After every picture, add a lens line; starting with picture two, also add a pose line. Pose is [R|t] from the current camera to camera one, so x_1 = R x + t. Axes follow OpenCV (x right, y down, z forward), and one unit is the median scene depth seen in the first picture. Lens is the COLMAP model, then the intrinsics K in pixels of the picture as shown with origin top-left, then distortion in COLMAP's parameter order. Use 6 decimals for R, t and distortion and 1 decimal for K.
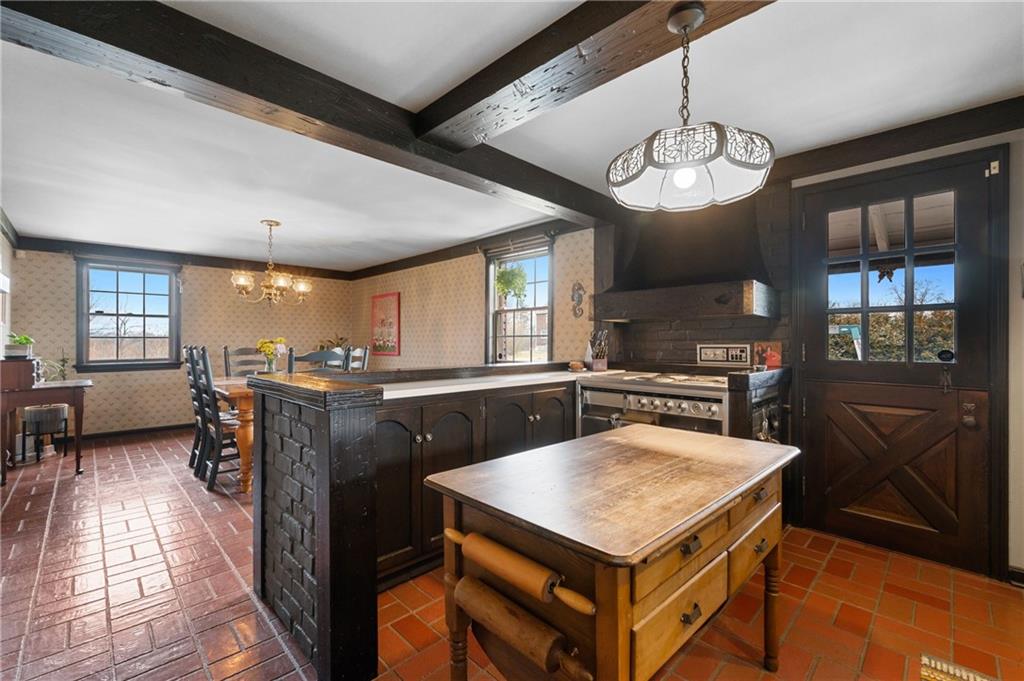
lens RADIAL K [[442.8, 0, 510.4], [0, 442.8, 340.5], [0, 0, 1]] dist [0.002163, 0.000740]
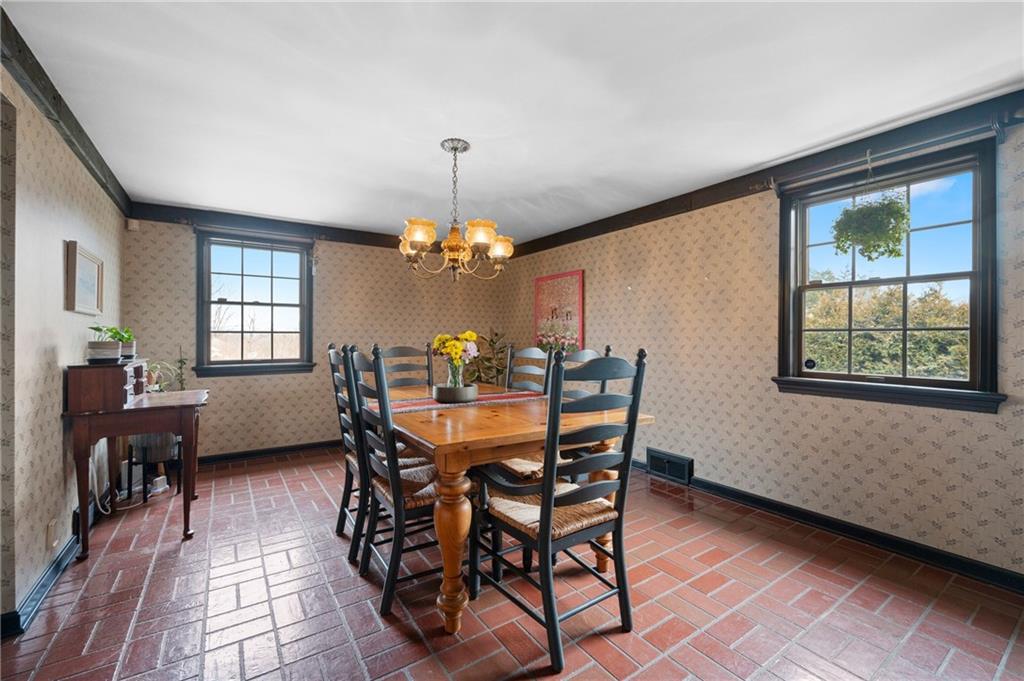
lens RADIAL K [[442.8, 0, 516.0], [0, 442.8, 337.9], [0, 0, 1]] dist [0.002163, 0.000740]
pose [[0.983727, 0.002937, -0.179645, -0.269562], [-0.002518, 0.999994, 0.002556, 0.000314], [0.179651, -0.002062, 0.983728, 0.317414]]
